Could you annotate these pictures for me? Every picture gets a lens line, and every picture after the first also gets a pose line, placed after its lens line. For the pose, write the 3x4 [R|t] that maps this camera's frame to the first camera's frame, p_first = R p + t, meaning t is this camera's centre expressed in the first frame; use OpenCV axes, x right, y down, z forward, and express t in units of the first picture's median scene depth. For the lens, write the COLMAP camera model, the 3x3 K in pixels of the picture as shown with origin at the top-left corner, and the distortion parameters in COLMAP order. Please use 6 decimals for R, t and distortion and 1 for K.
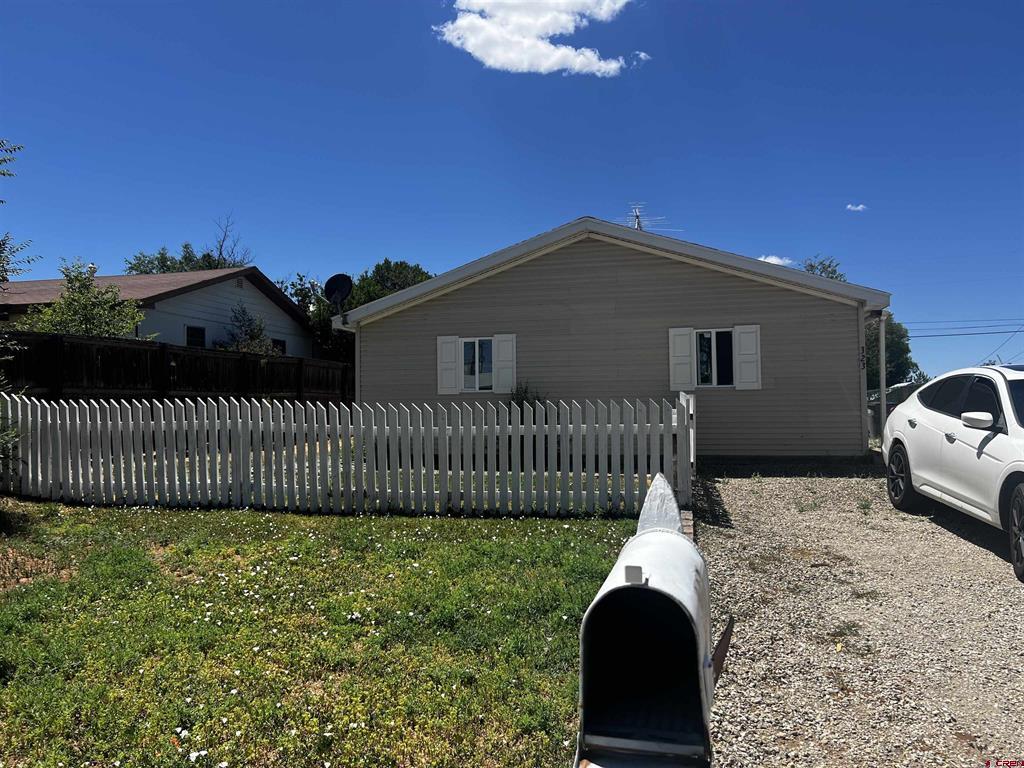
lens RADIAL K [[767.4, 0, 509.0], [0, 767.4, 392.0], [0, 0, 1]] dist [0.013493, -0.013743]
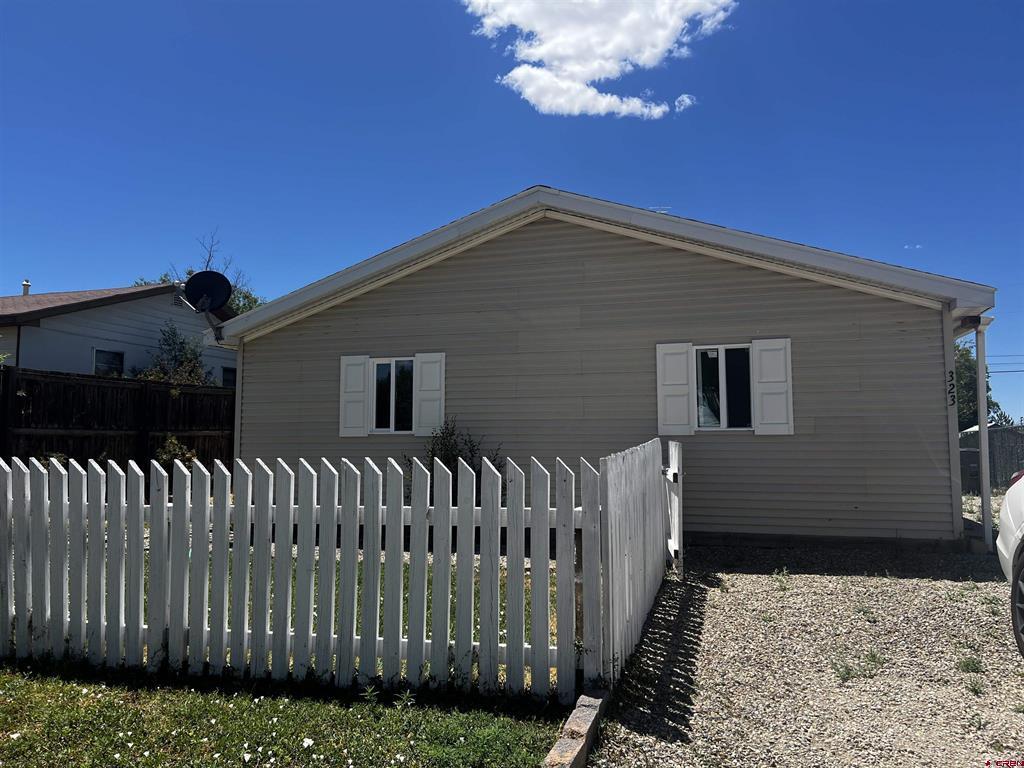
lens RADIAL K [[767.4, 0, 510.2], [0, 767.4, 392.4], [0, 0, 1]] dist [0.013493, -0.013743]
pose [[0.998502, 0.007493, -0.054207, 0.114651], [-0.010183, 0.998721, -0.049521, -0.004323], [0.053767, 0.049999, 0.997301, 0.308797]]
